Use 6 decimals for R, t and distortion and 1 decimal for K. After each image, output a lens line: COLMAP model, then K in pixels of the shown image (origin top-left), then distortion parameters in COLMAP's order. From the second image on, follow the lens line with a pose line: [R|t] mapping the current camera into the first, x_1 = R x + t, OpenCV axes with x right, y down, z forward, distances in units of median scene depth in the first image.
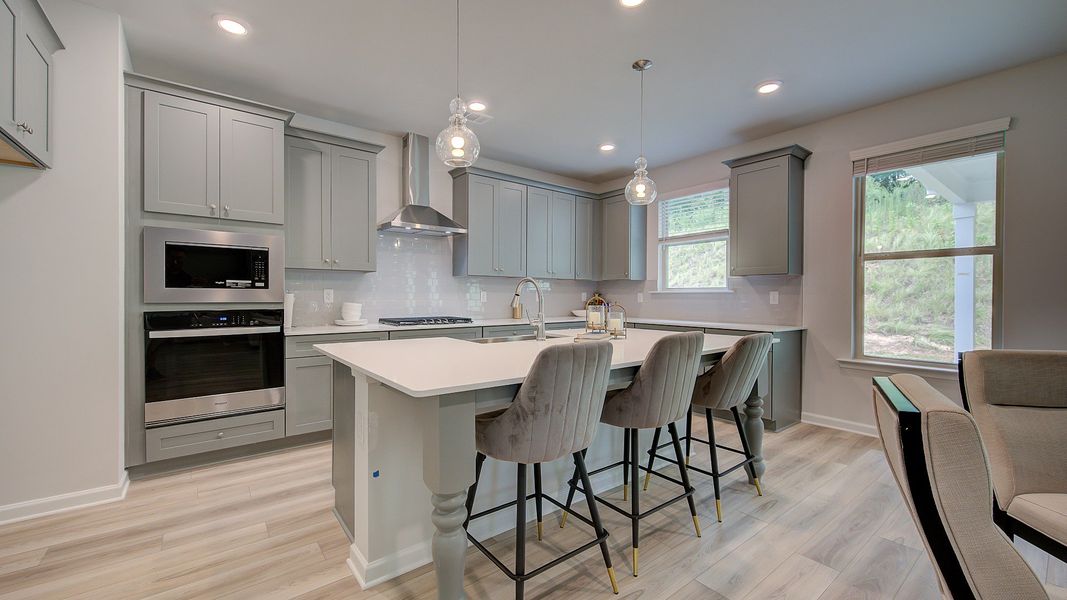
lens RADIAL K [[425.9, 0, 533.5], [0, 425.9, 300.0], [0, 0, 1]] dist [0.002216, 0.000121]
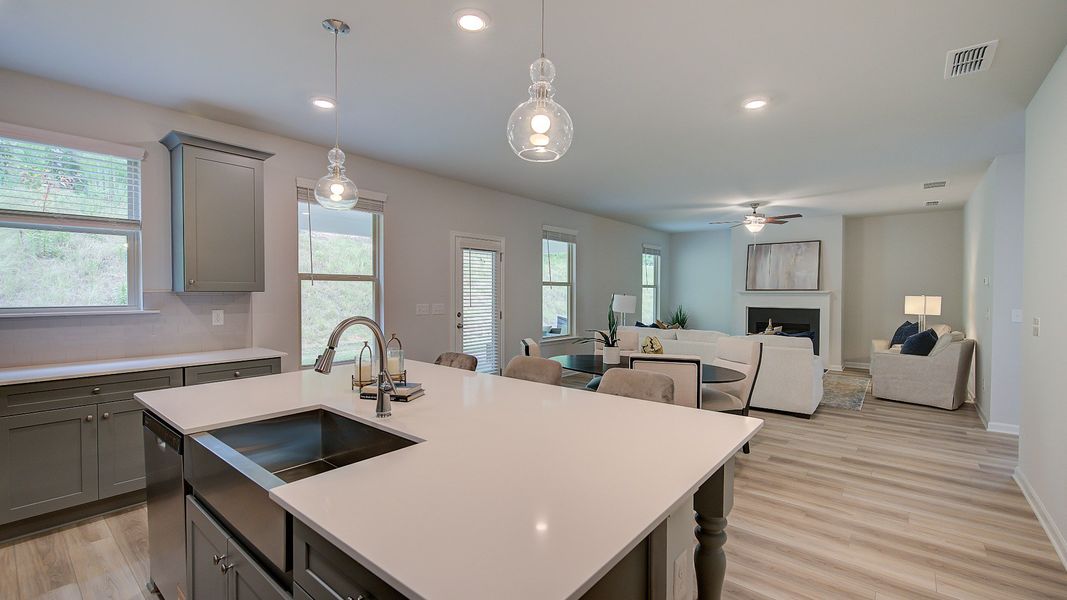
lens RADIAL K [[460.5, 0, 533.5], [0, 460.5, 300.0], [0, 0, 1]] dist [-0.001231, -0.000266]
pose [[-0.224435, -0.022797, 0.974222, -0.630012], [0.007268, 0.999659, 0.025066, -0.081299], [-0.974462, 0.012707, -0.224193, 0.851454]]
